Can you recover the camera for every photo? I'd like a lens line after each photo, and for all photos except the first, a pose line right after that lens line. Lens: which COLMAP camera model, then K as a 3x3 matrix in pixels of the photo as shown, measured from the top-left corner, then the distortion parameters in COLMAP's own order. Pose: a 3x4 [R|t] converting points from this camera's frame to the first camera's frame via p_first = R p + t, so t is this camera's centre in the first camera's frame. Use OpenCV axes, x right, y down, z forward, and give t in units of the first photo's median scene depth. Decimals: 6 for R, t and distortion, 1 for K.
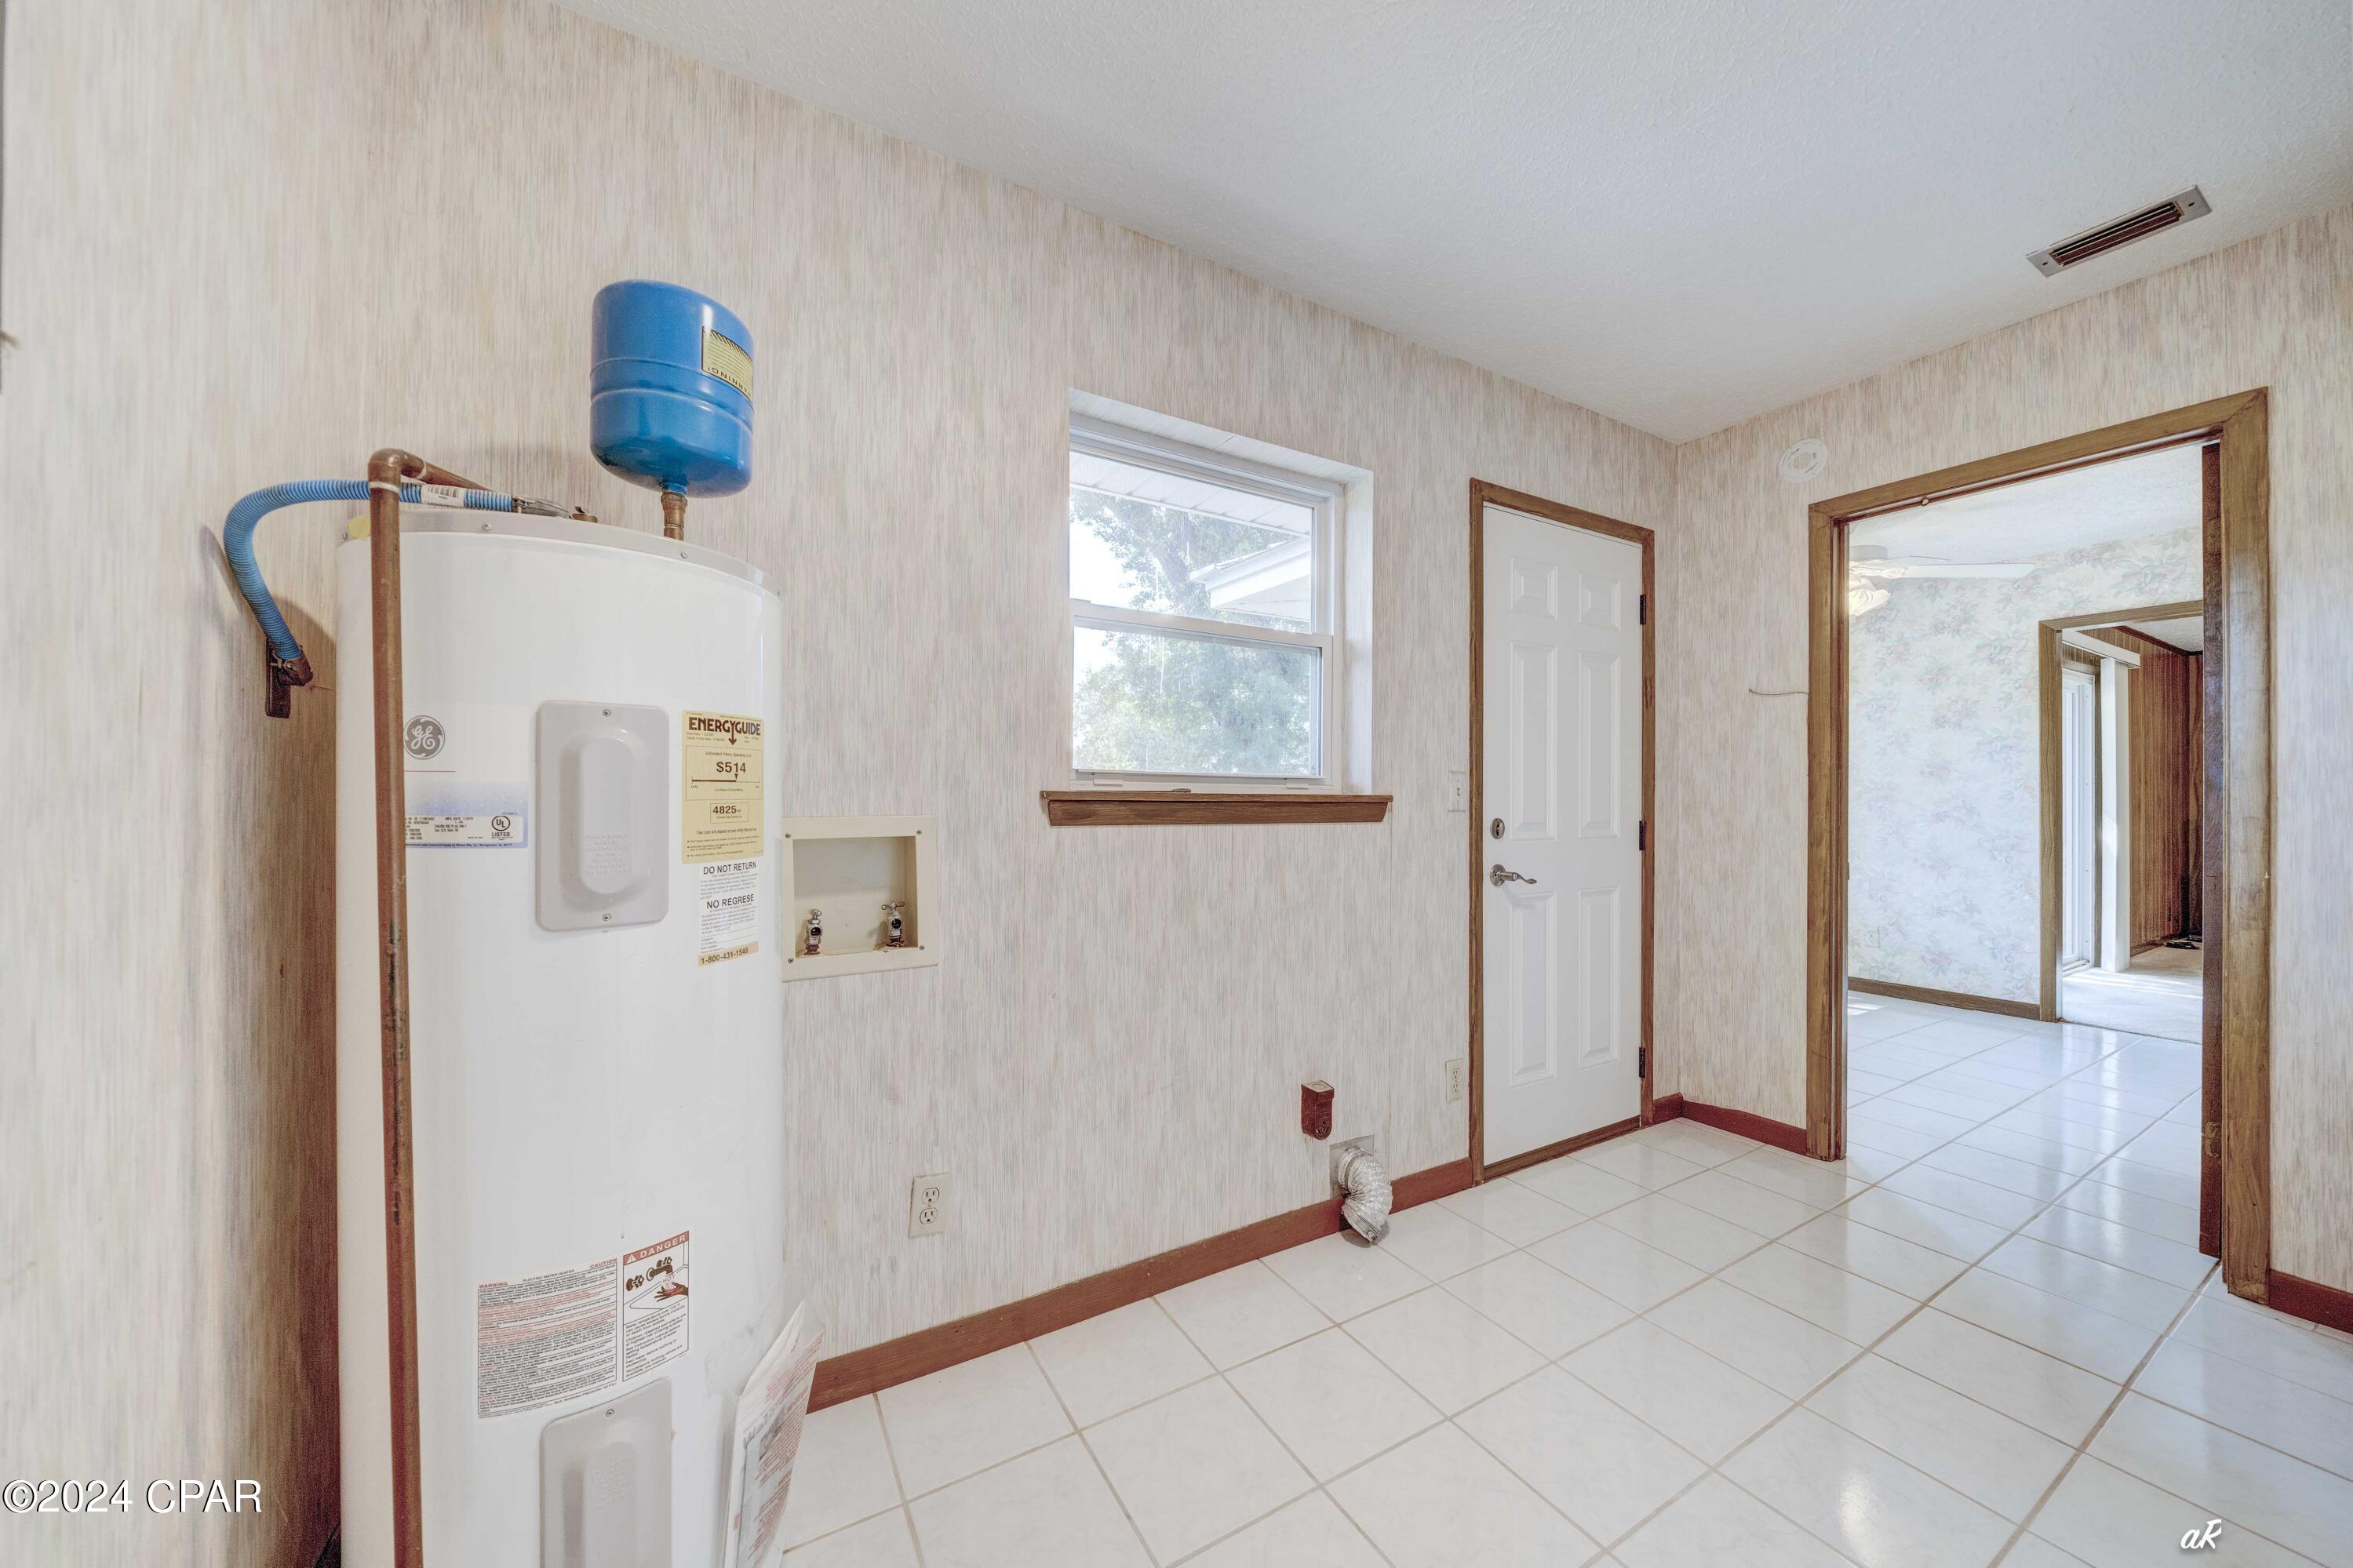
lens RADIAL K [[803.9, 0, 1186.8], [0, 803.9, 790.5], [0, 0, 1]] dist [-0.001979, -0.000117]
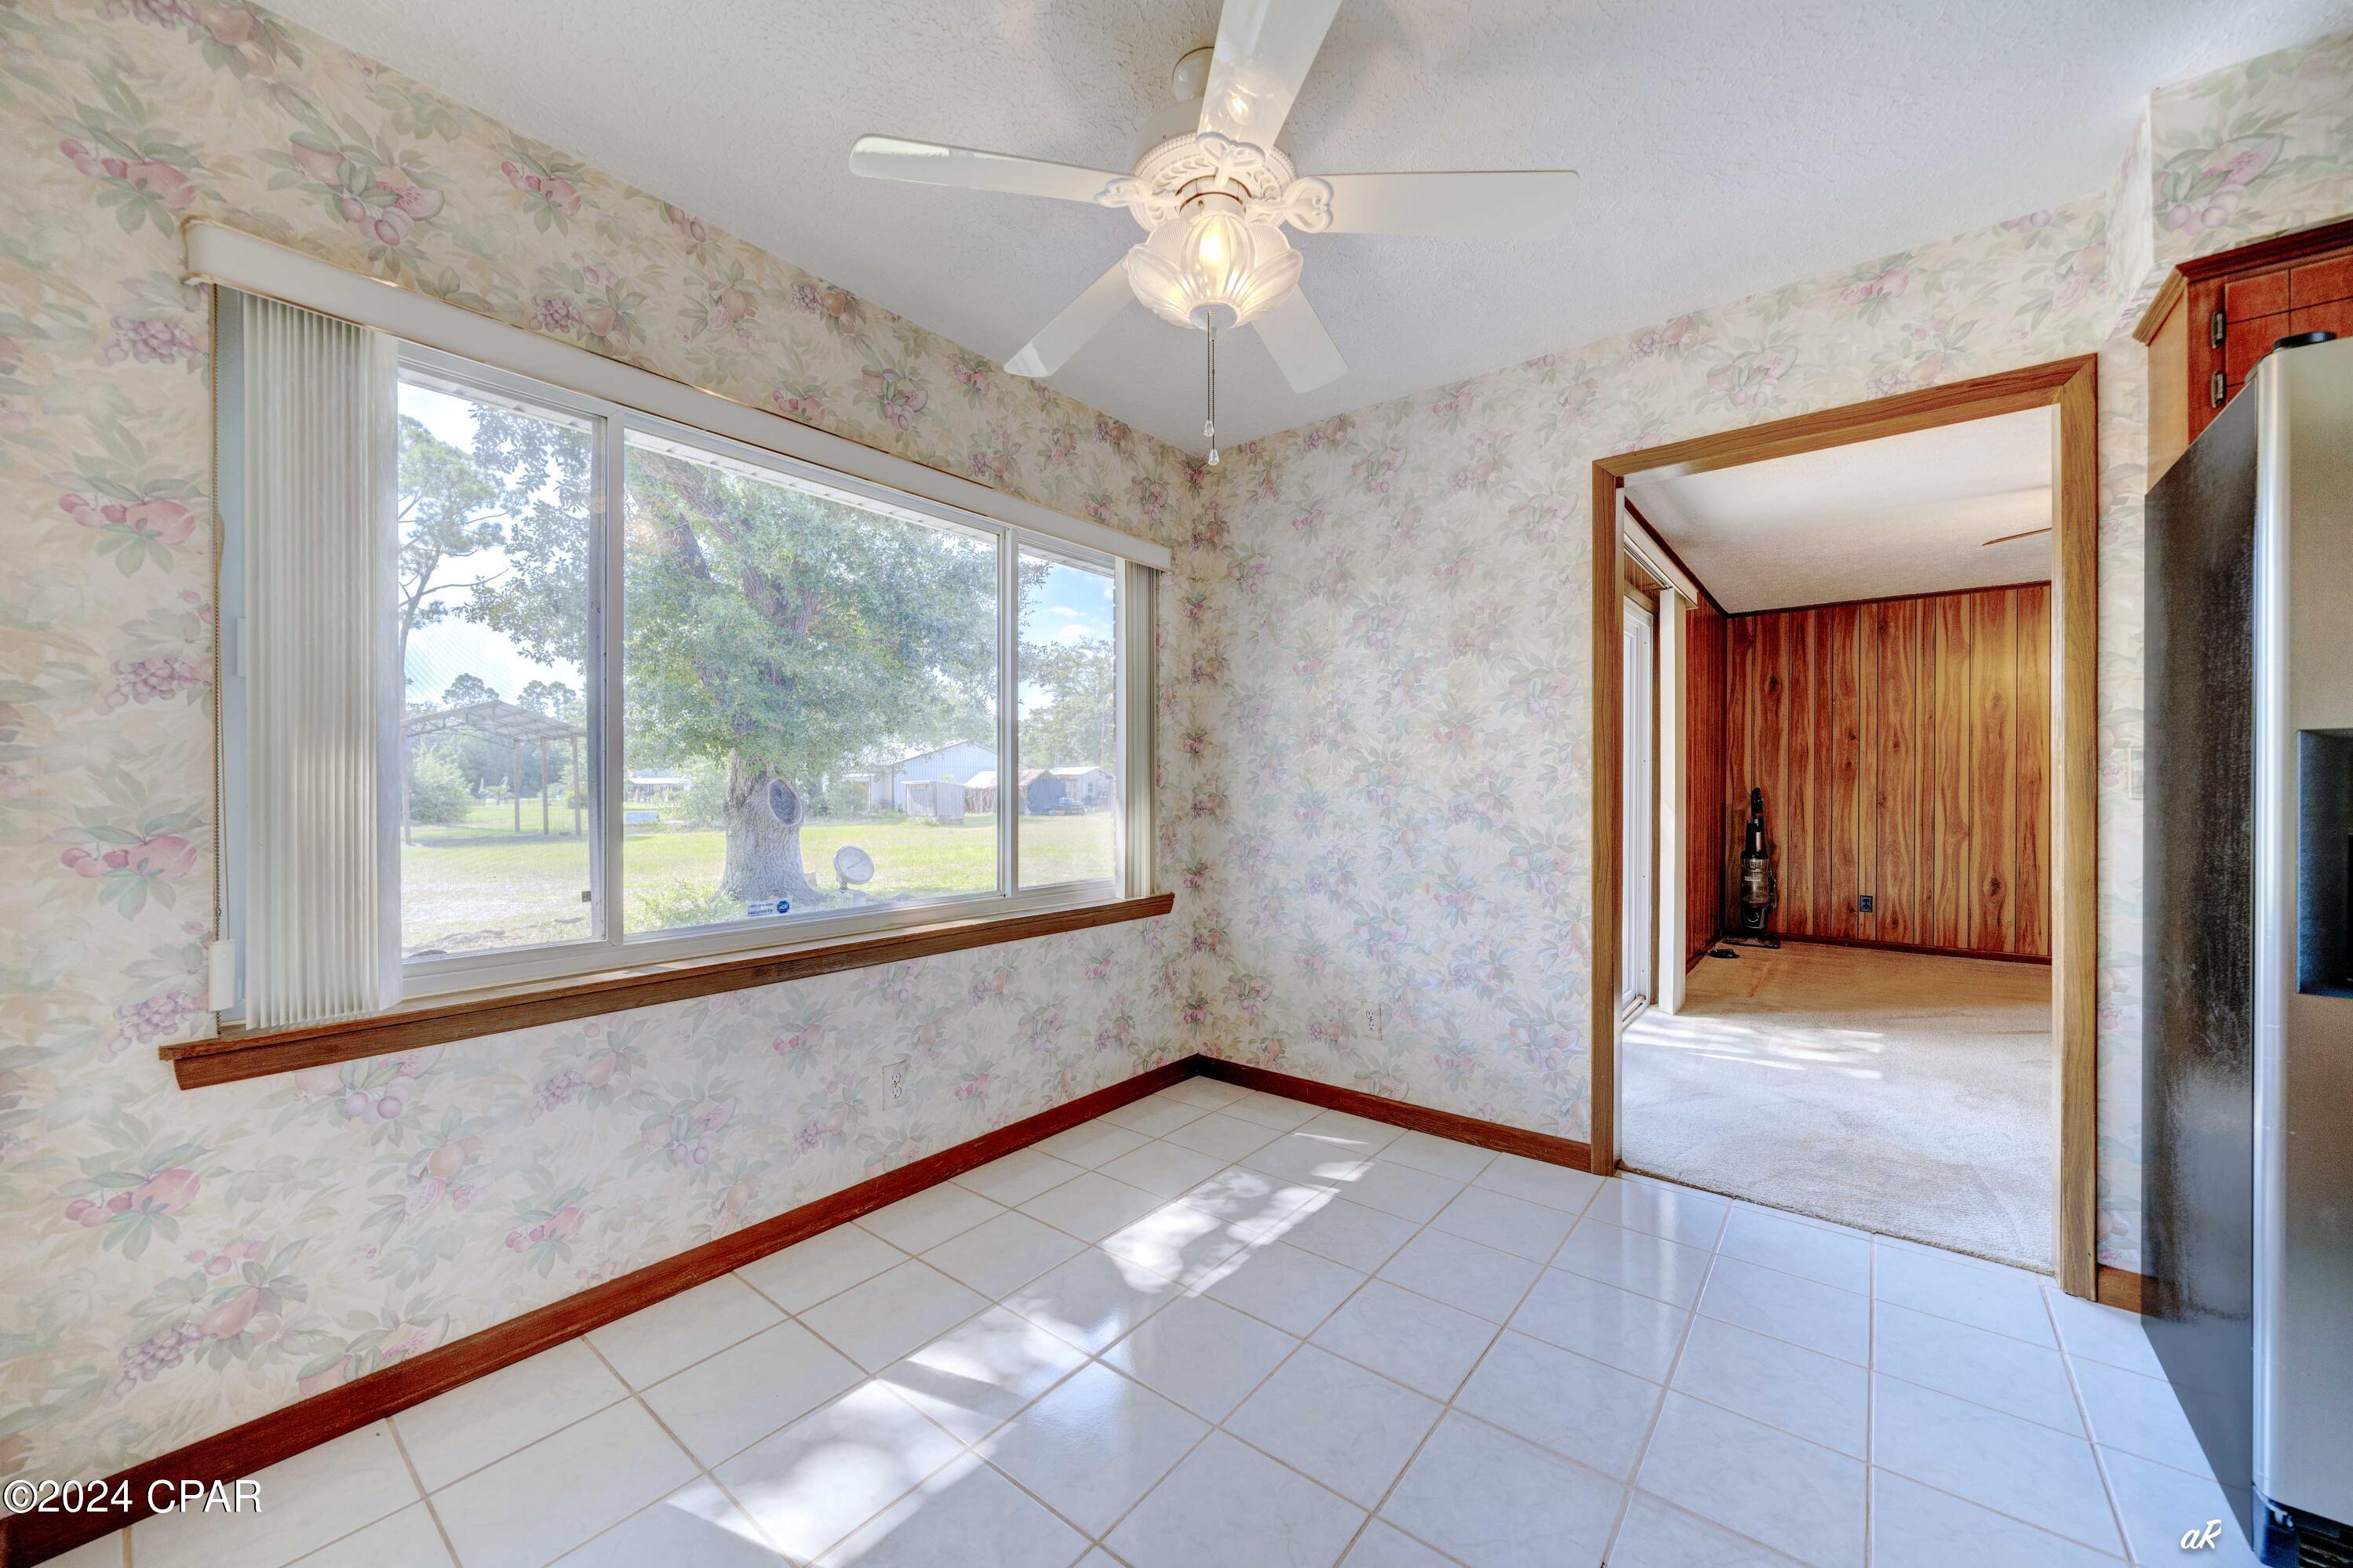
lens RADIAL K [[865.0, 0, 1187.7], [0, 865.0, 790.2], [0, 0, 1]] dist [-0.005164, 0.000005]
pose [[0.932548, -0.009066, 0.360932, 0.553675], [0.003193, 0.999853, 0.016865, 0.006715], [-0.361032, -0.014575, 0.932440, 0.513201]]
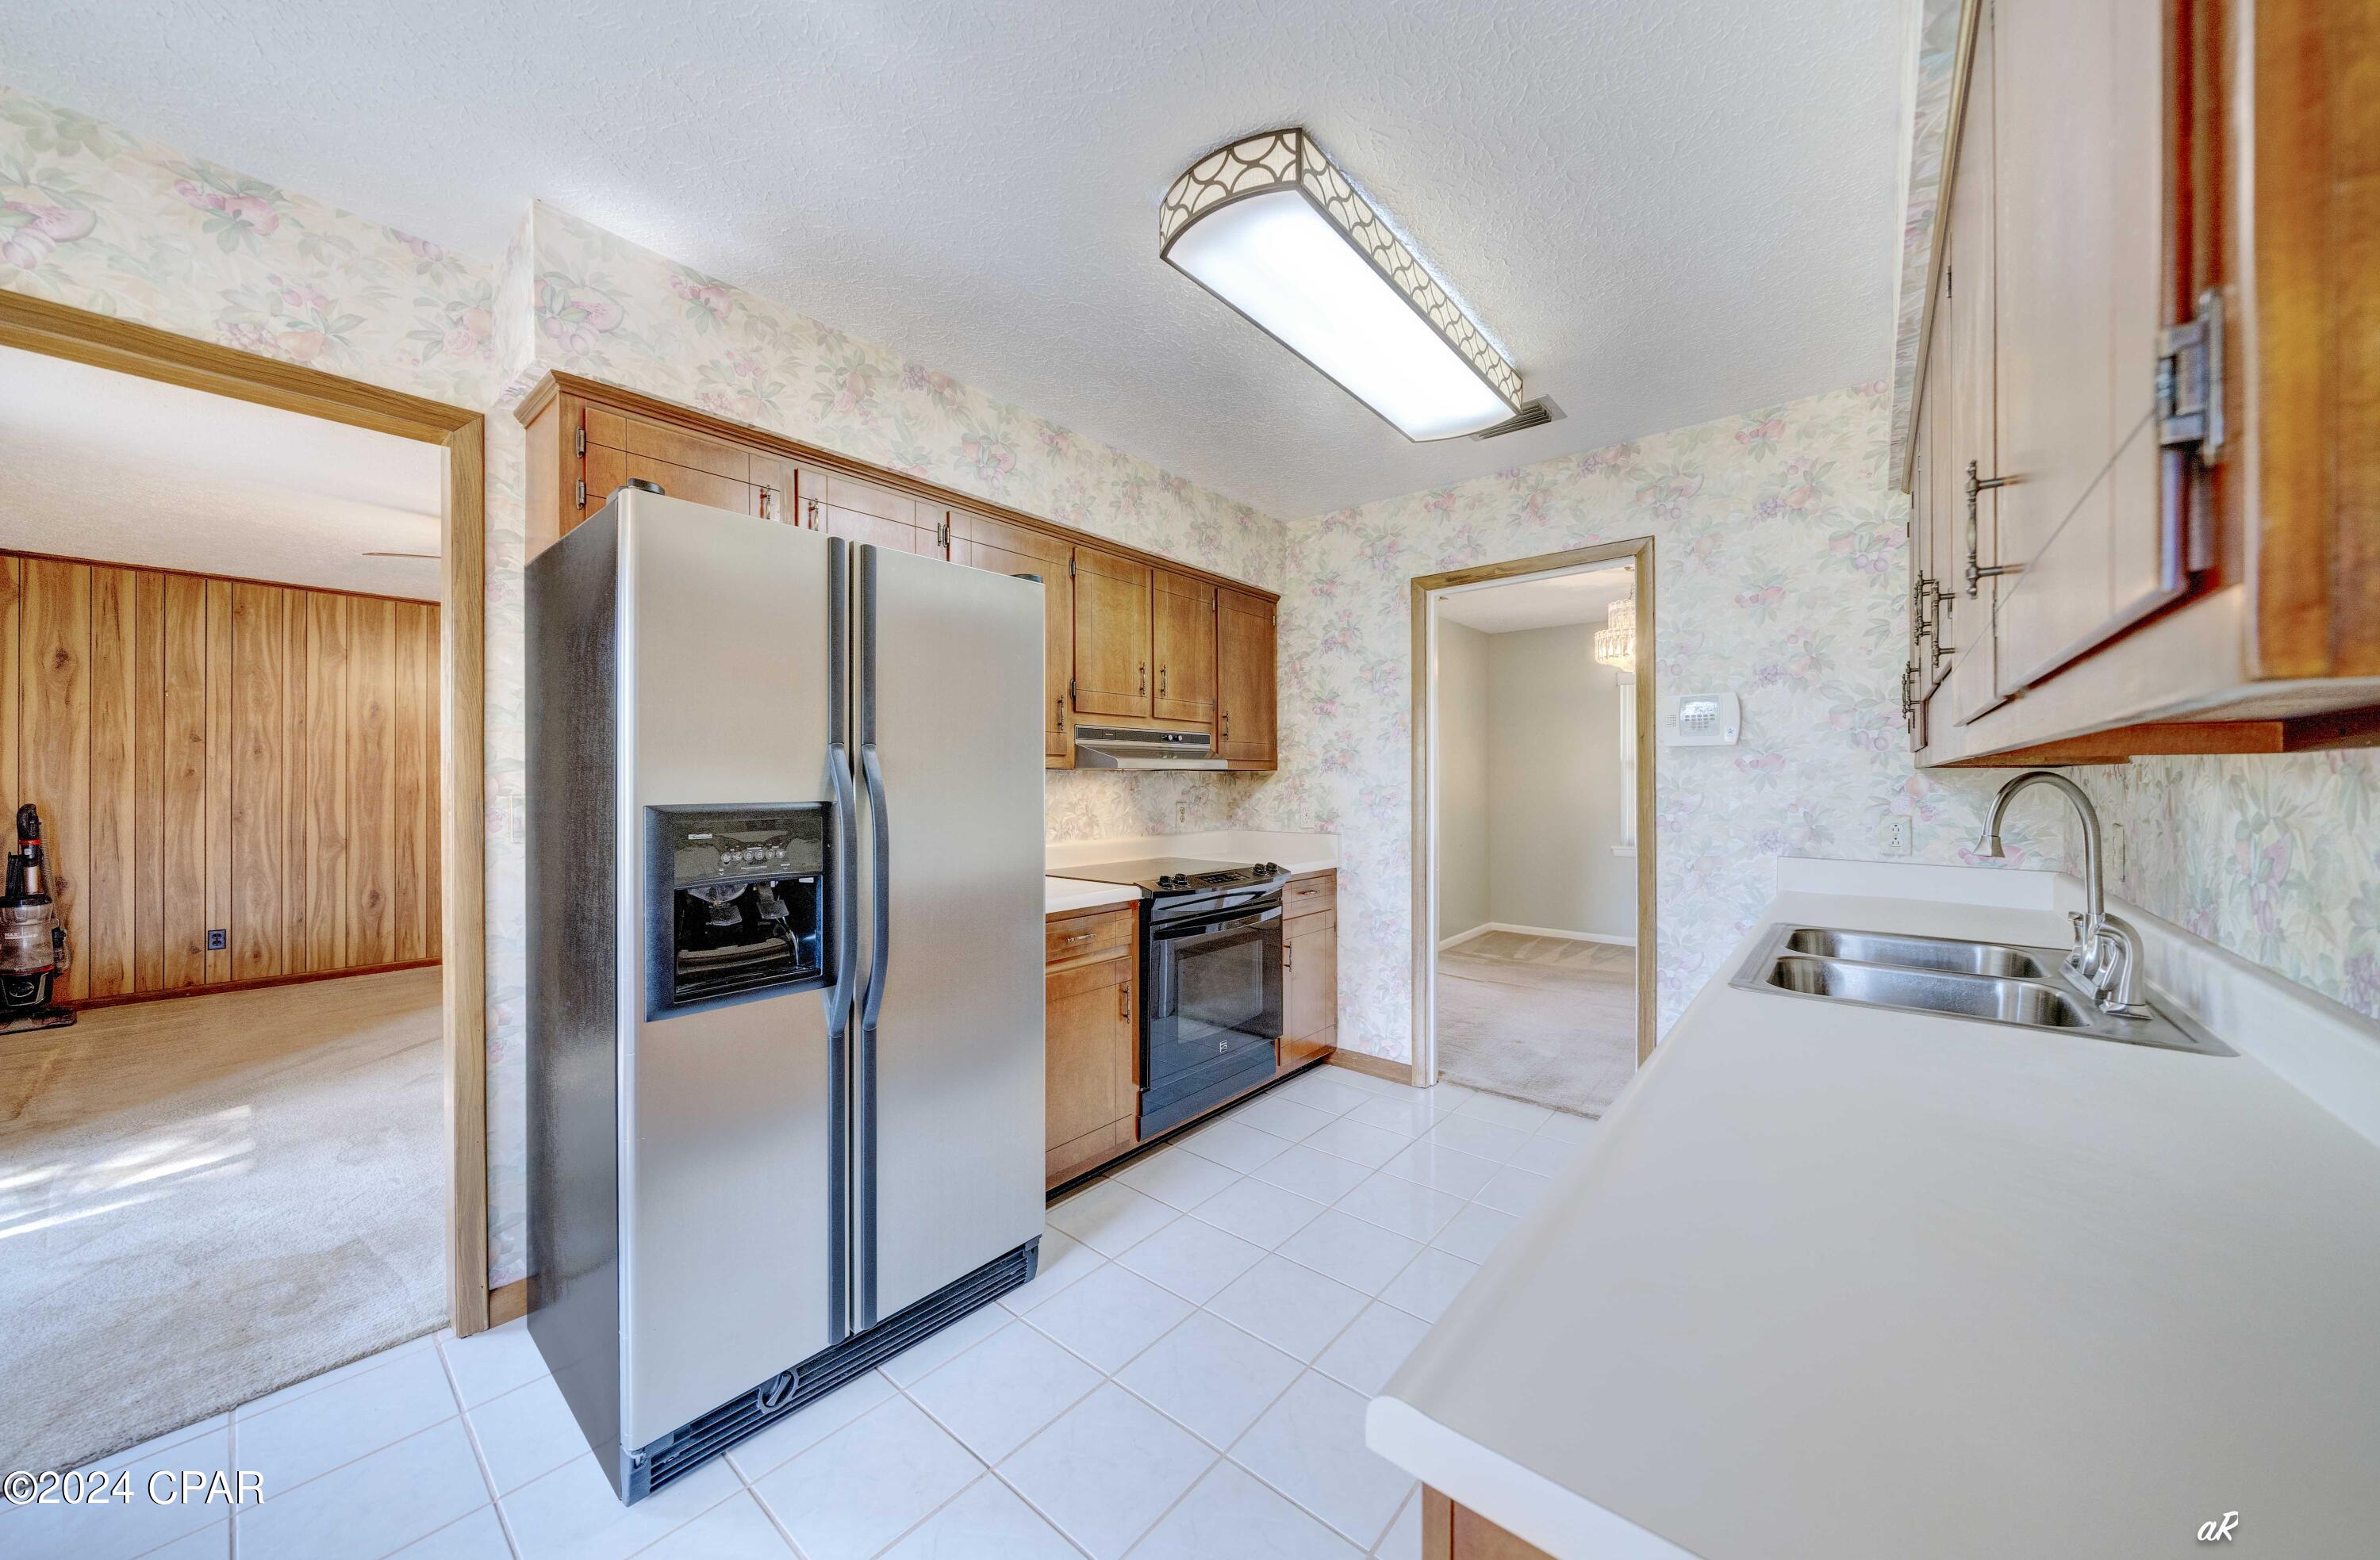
lens RADIAL K [[824.7, 0, 1182.7], [0, 824.7, 780.8], [0, 0, 1]] dist [-0.006066, 0.000199]
pose [[-0.327214, -0.010119, 0.944896, 0.626012], [-0.013863, 0.999886, 0.005907, -0.027258], [-0.944849, -0.011166, -0.327317, 0.555501]]
